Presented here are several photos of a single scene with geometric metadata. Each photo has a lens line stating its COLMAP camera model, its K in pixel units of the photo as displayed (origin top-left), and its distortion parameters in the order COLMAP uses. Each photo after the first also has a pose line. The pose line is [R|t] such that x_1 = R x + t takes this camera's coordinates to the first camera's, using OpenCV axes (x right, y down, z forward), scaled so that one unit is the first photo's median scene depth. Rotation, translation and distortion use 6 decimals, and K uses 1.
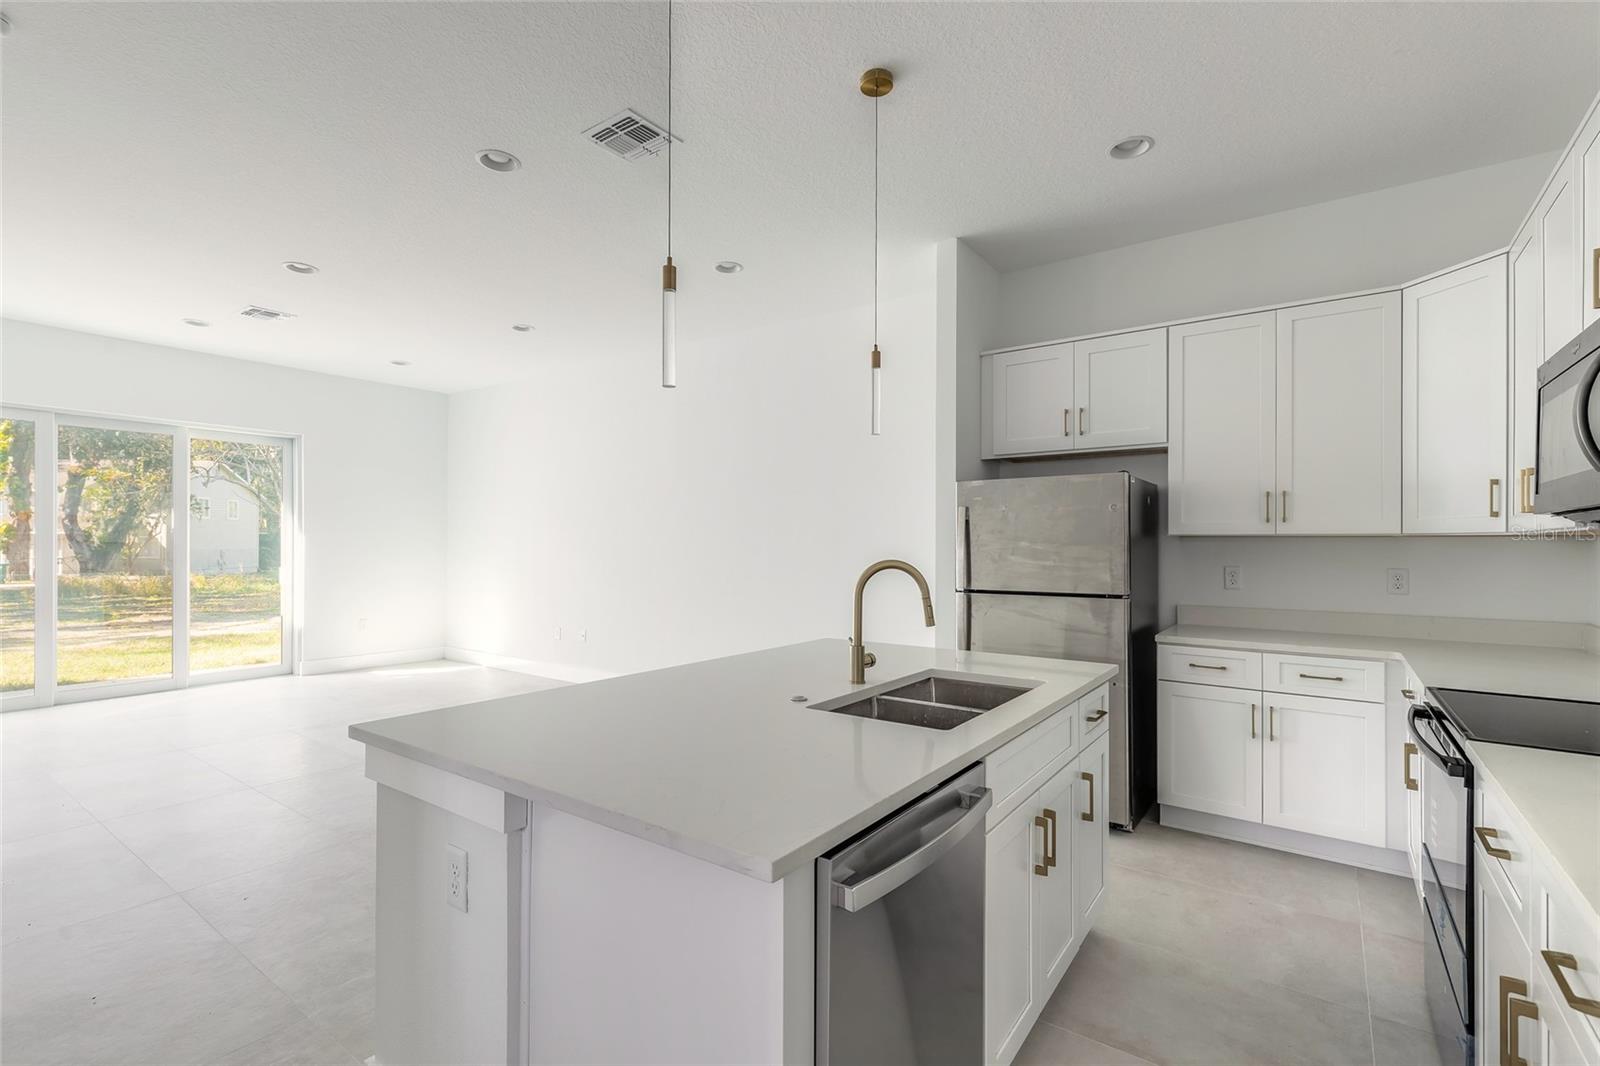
lens RADIAL K [[727.4, 0, 804.3], [0, 727.4, 537.6], [0, 0, 1]] dist [0.000541, -0.001521]
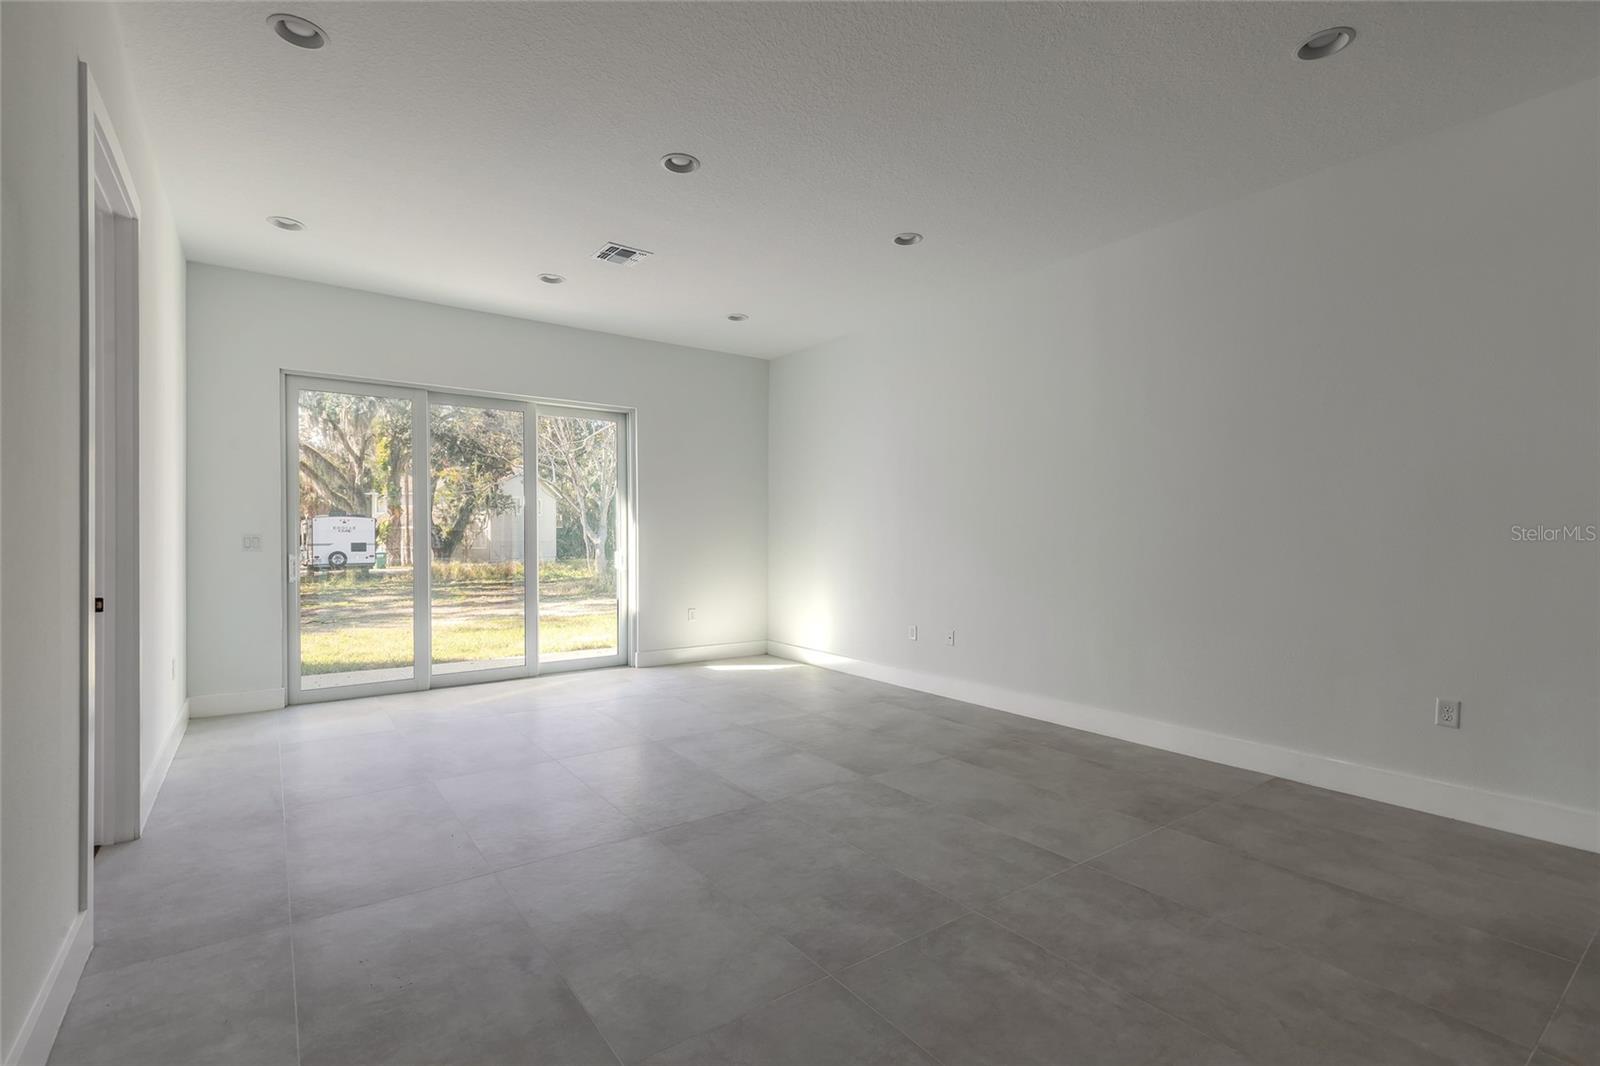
lens RADIAL K [[727.4, 0, 795.2], [0, 727.4, 535.7], [0, 0, 1]] dist [0.000541, -0.001521]
pose [[0.949156, -0.001863, -0.314801, -0.095756], [0.003684, 0.999980, 0.005190, 0.008303], [0.314785, -0.006086, 0.949144, 0.084947]]
